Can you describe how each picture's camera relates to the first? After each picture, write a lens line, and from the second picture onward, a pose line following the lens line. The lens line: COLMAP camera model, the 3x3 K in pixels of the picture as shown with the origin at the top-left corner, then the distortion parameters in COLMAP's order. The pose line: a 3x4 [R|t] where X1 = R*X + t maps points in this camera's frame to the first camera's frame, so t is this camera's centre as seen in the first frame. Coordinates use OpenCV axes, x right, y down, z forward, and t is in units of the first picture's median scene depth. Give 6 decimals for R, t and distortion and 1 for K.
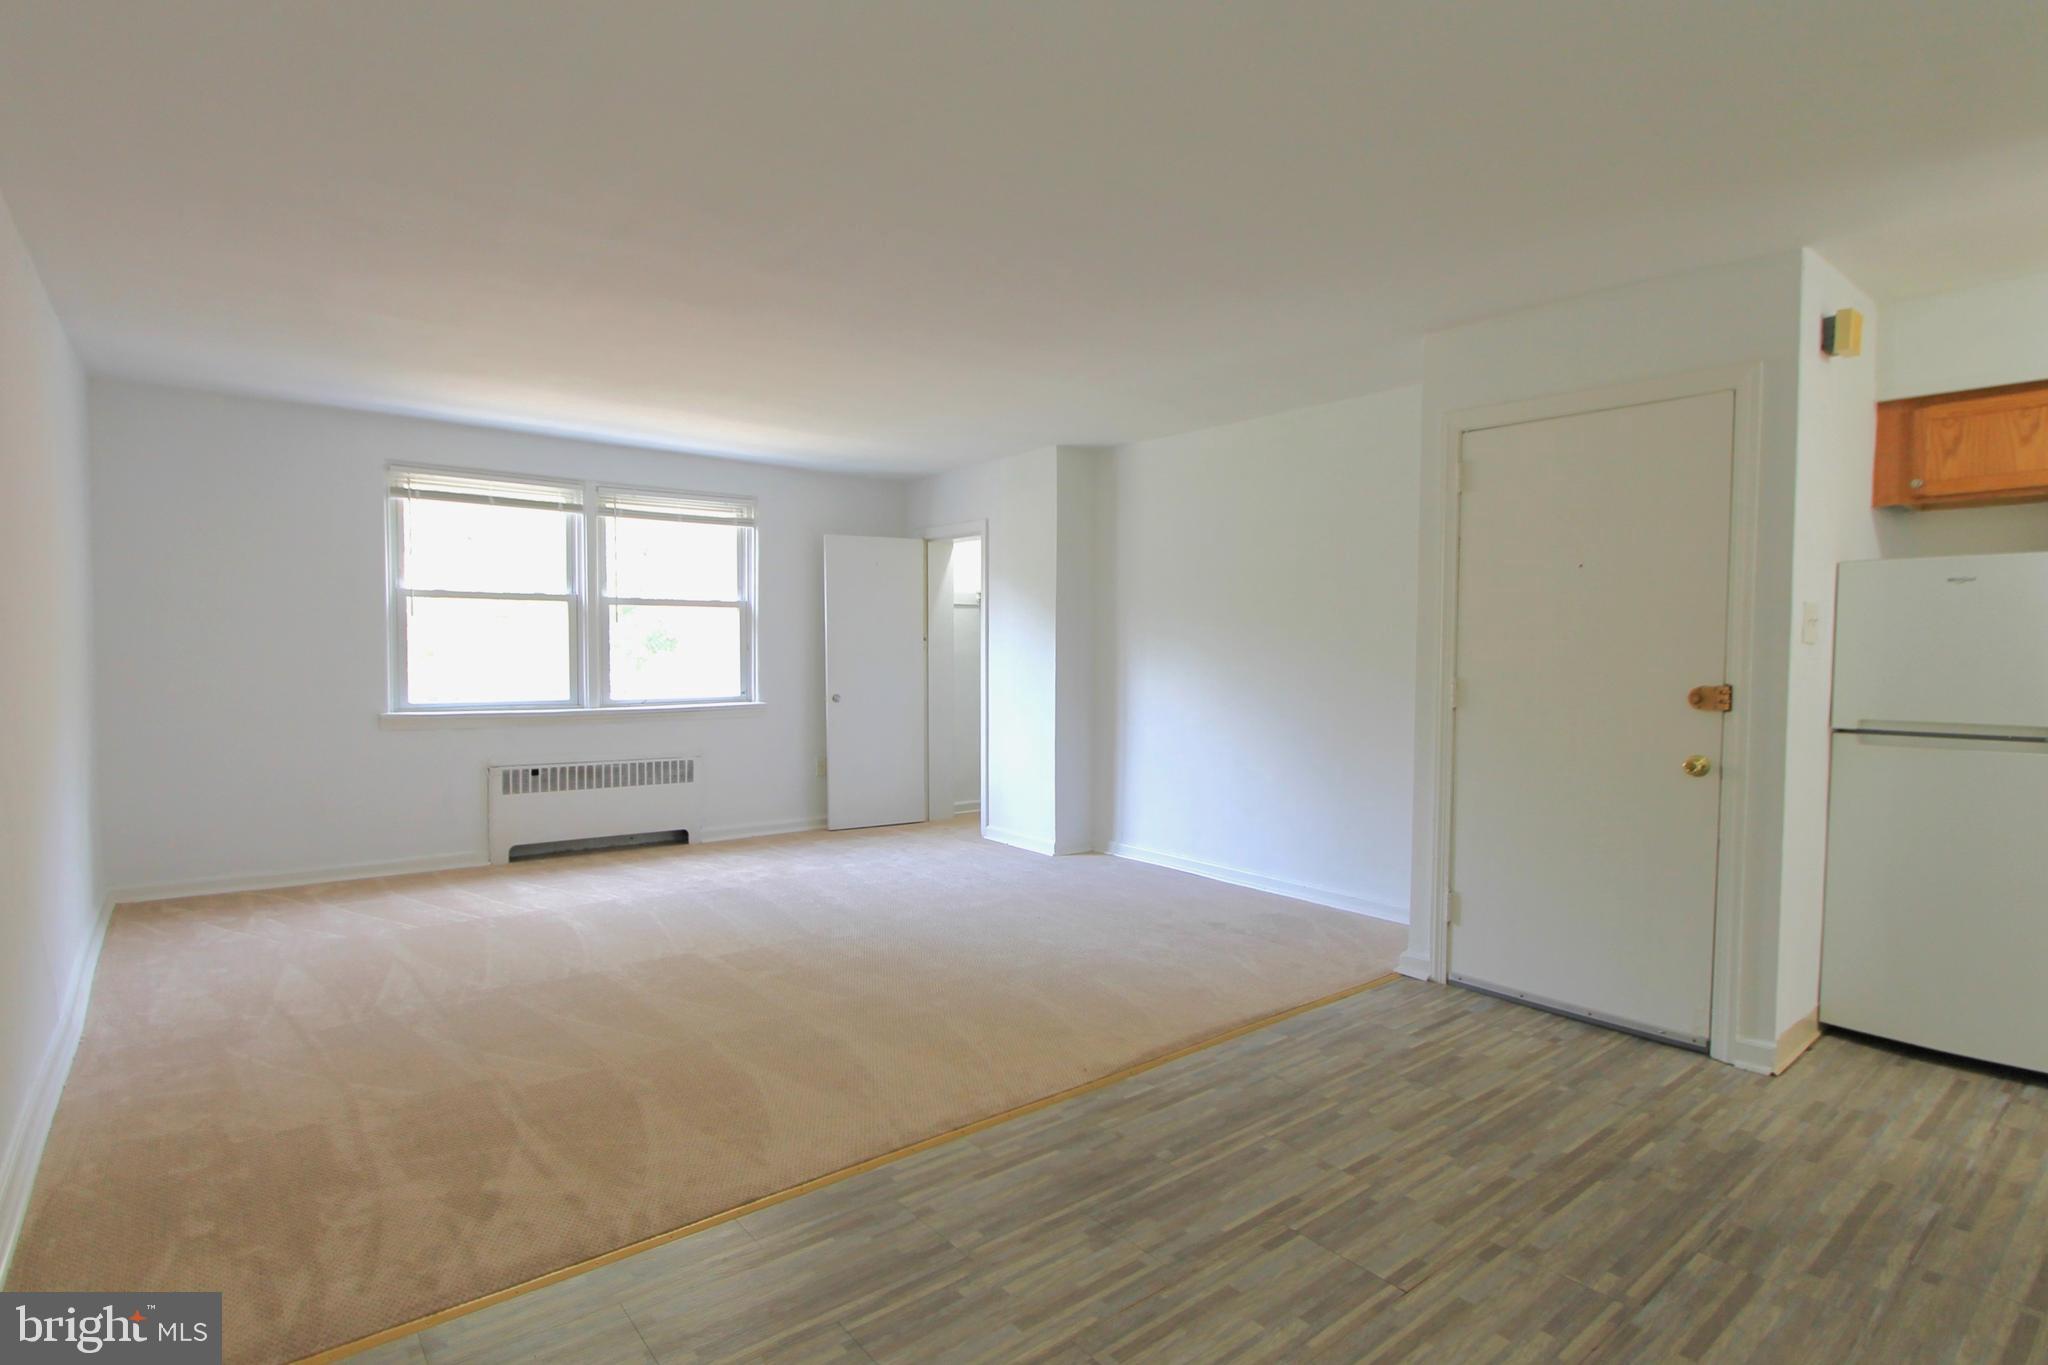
lens RADIAL K [[994.6, 0, 1021.1], [0, 994.6, 699.7], [0, 0, 1]] dist [-0.015623, 0.001897]
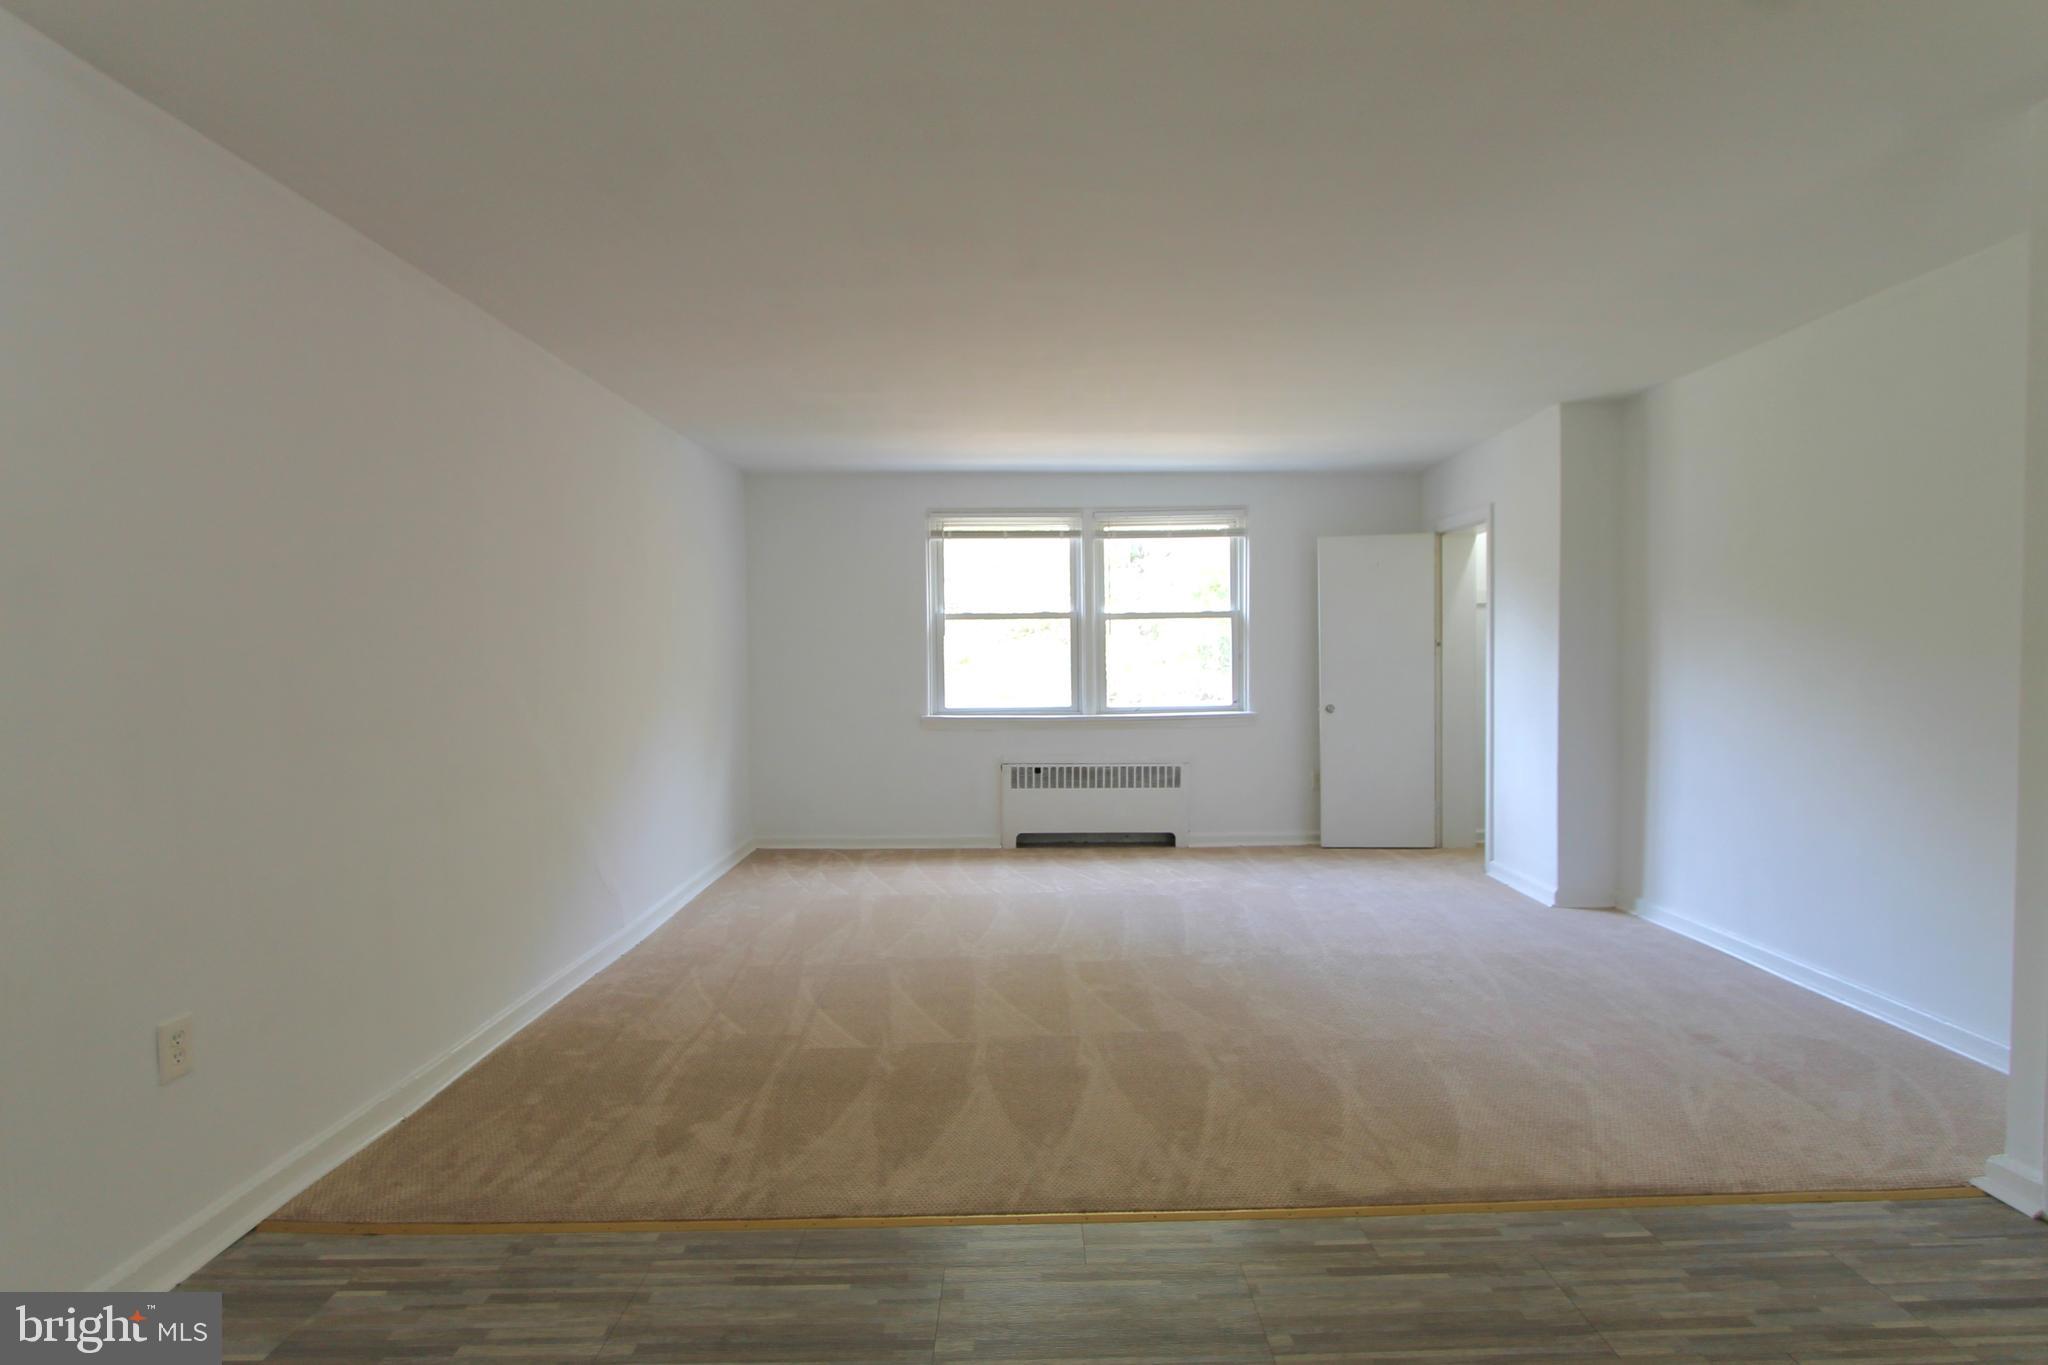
lens RADIAL K [[952.9, 0, 1034.4], [0, 952.9, 694.4], [0, 0, 1]] dist [-0.024931, 0.008044]
pose [[0.797571, 0.006527, -0.603189, 0.259281], [-0.014434, 0.999862, -0.008266, -0.007117], [0.603052, 0.015299, 0.797555, 0.202954]]
